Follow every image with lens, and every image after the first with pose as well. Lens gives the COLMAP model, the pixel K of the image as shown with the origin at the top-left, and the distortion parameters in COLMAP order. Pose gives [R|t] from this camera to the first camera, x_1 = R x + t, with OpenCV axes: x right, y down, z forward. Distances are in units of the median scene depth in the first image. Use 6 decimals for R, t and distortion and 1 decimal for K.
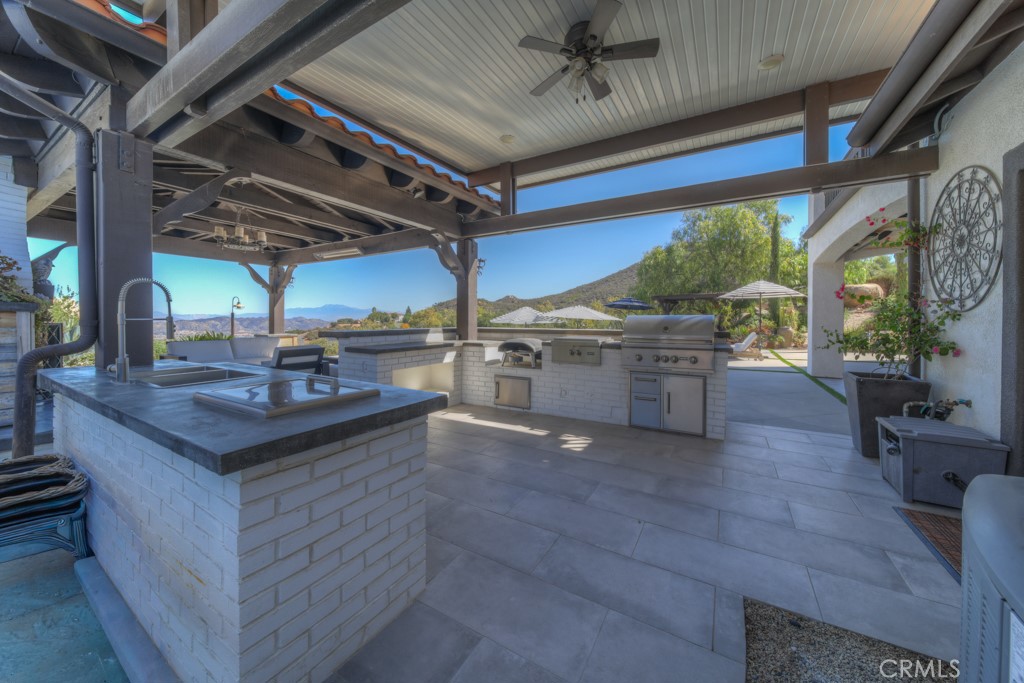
lens RADIAL K [[361.4, 0, 514.7], [0, 361.4, 323.9], [0, 0, 1]] dist [0.001156, -0.001011]
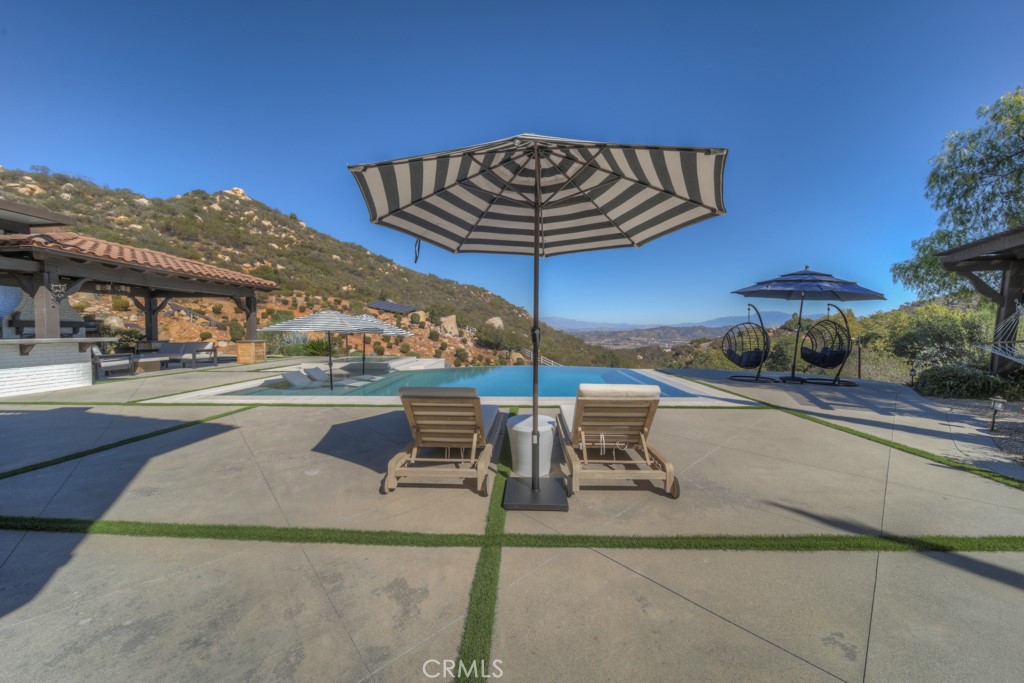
lens RADIAL K [[361.4, 0, 515.2], [0, 361.4, 335.3], [0, 0, 1]] dist [0.001156, -0.001011]
pose [[0.475928, 0.008096, -0.879447, 0.668468], [-0.000951, 0.999962, 0.008690, -0.003370], [0.879483, -0.003300, 0.475918, 0.671225]]
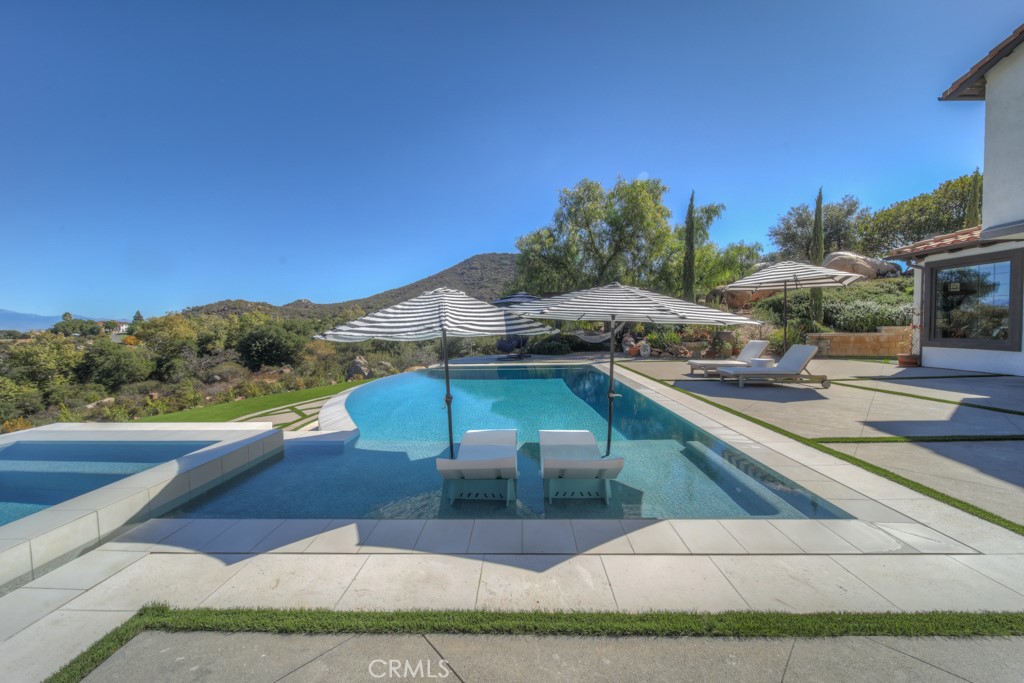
lens RADIAL K [[361.4, 0, 510.7], [0, 361.4, 340.1], [0, 0, 1]] dist [0.001156, -0.001011]
pose [[0.873372, -0.034467, 0.485832, -0.049966], [0.021196, 0.999238, 0.032787, -0.007476], [-0.486592, -0.018338, 0.873437, 0.504983]]
